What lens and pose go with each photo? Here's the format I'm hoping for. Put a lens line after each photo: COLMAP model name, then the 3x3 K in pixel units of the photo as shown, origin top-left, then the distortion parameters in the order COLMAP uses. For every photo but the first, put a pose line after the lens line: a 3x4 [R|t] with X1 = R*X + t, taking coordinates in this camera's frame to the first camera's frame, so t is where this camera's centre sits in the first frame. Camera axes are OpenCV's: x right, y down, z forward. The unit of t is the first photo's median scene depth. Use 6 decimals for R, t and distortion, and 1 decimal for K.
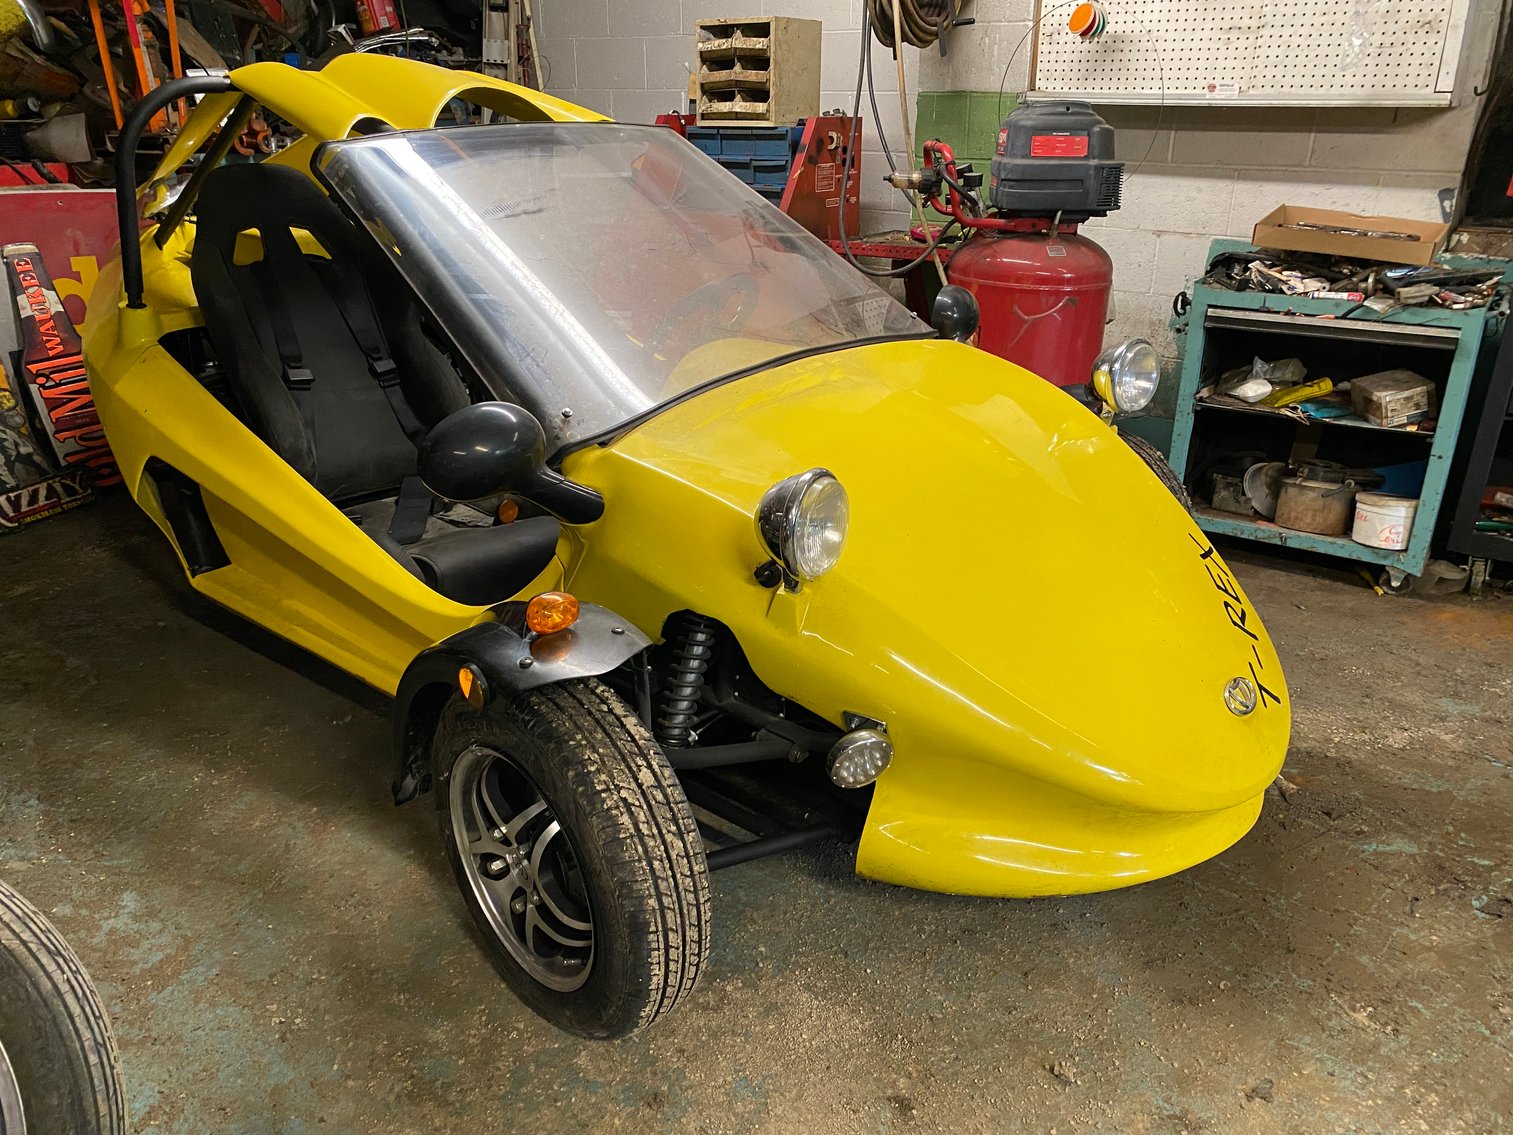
lens RADIAL K [[1142.6, 0, 756.5], [0, 1142.6, 567.5], [0, 0, 1]] dist [0.018496, -0.008779]
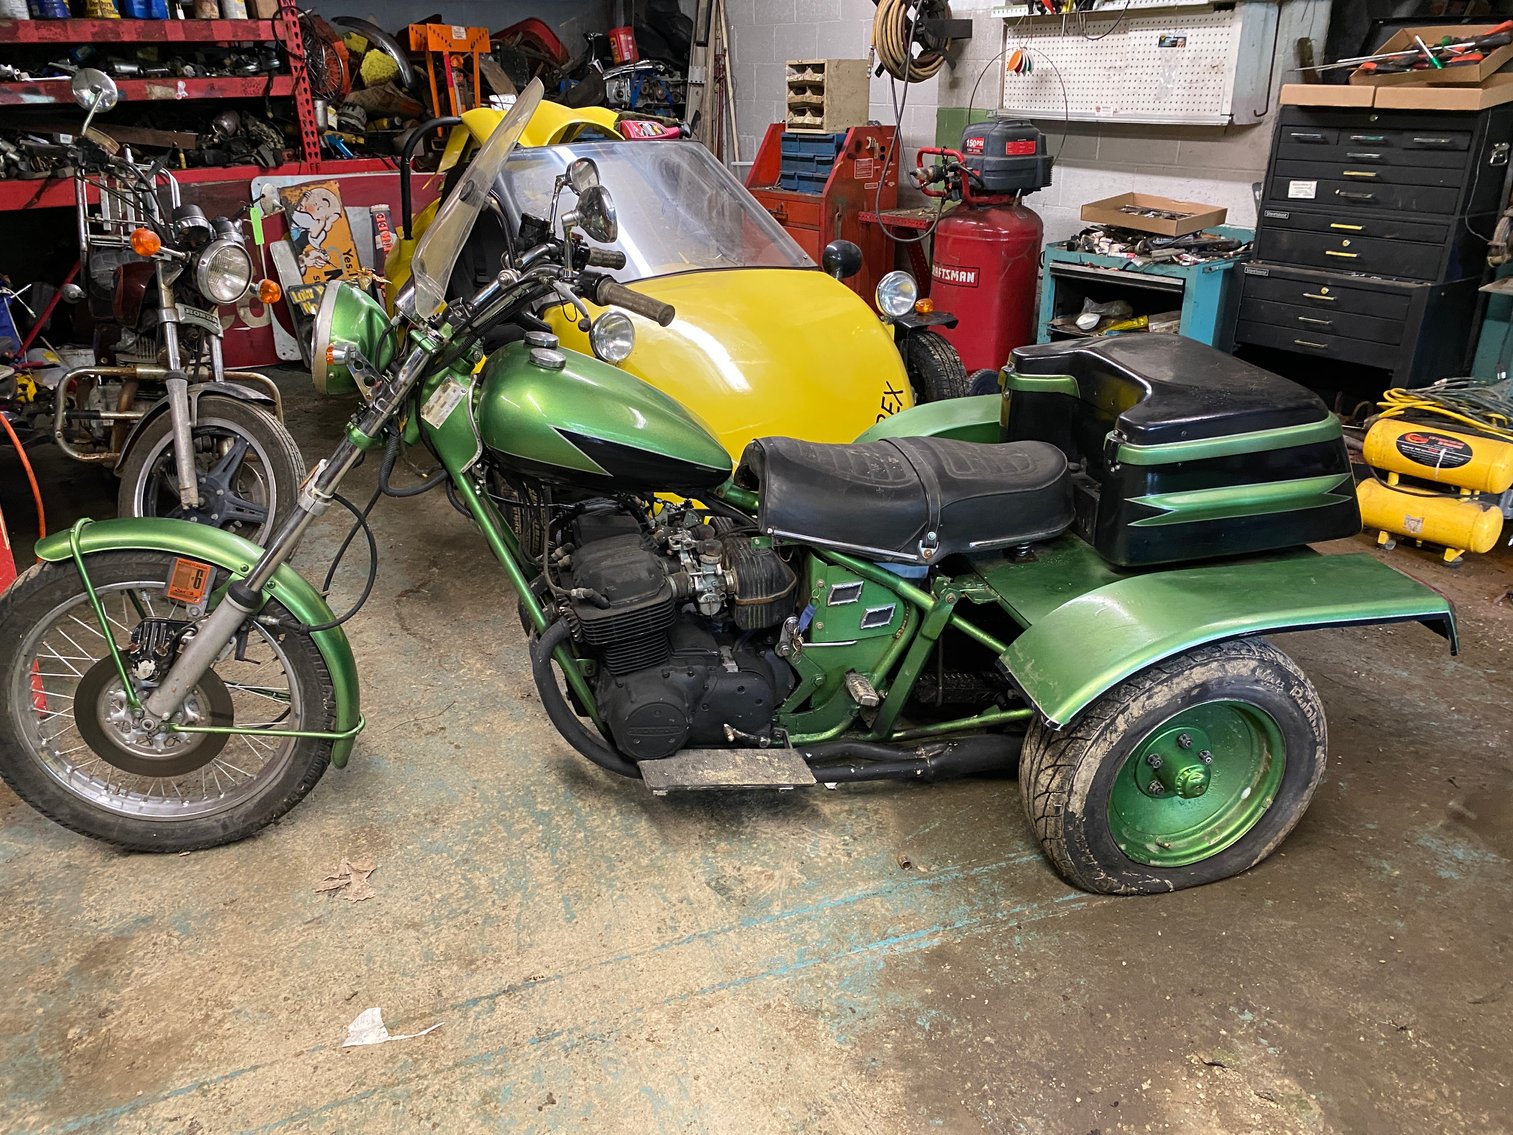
lens RADIAL K [[1142.6, 0, 756.5], [0, 1142.6, 567.5], [0, 0, 1]] dist [0.018496, -0.008779]
pose [[0.949816, 0.110353, -0.292699, 0.433227], [-0.104393, 0.993886, 0.035957, 0.128753], [0.294877, -0.003597, 0.955528, -0.445346]]
